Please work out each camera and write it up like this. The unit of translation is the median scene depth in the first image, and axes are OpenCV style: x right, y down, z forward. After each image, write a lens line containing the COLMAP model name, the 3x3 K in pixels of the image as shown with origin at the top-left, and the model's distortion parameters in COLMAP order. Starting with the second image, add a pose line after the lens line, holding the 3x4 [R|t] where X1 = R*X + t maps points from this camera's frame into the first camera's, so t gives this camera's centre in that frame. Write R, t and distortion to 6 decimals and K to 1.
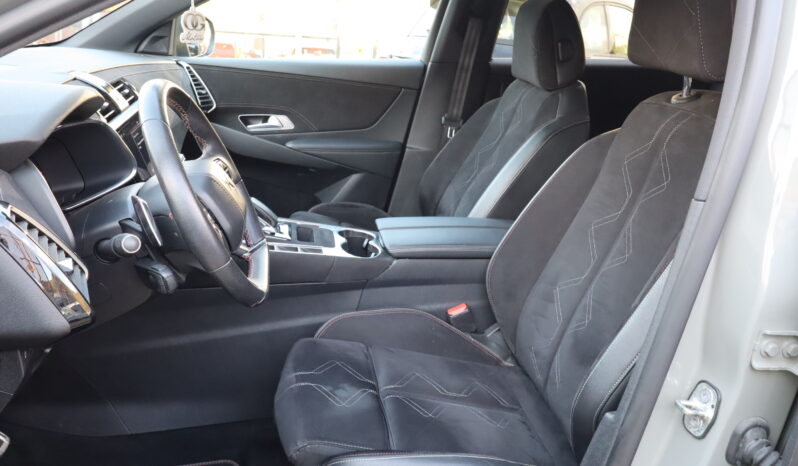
lens RADIAL K [[633.9, 0, 402.6], [0, 633.9, 228.1], [0, 0, 1]] dist [-0.009323, -0.000339]
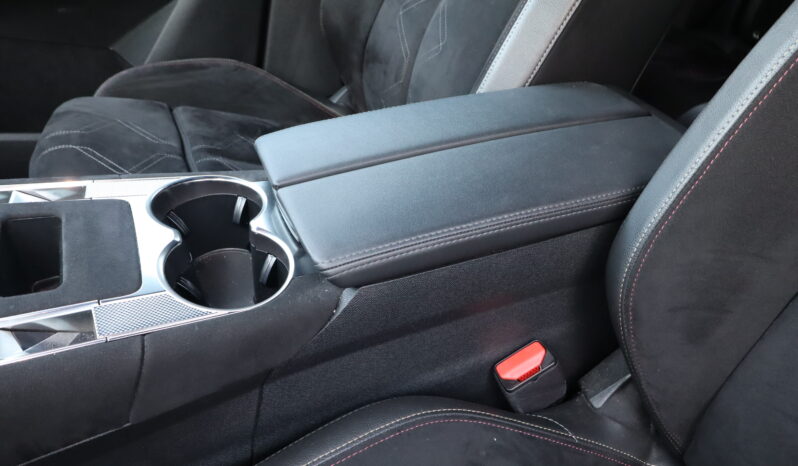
lens RADIAL K [[633.9, 0, 398.0], [0, 633.9, 233.9], [0, 0, 1]] dist [-0.009323, -0.000339]
pose [[0.973778, -0.171056, 0.149984, -0.026265], [0.116300, 0.940920, 0.318032, -0.066800], [-0.195525, -0.292249, 0.936141, 0.637384]]
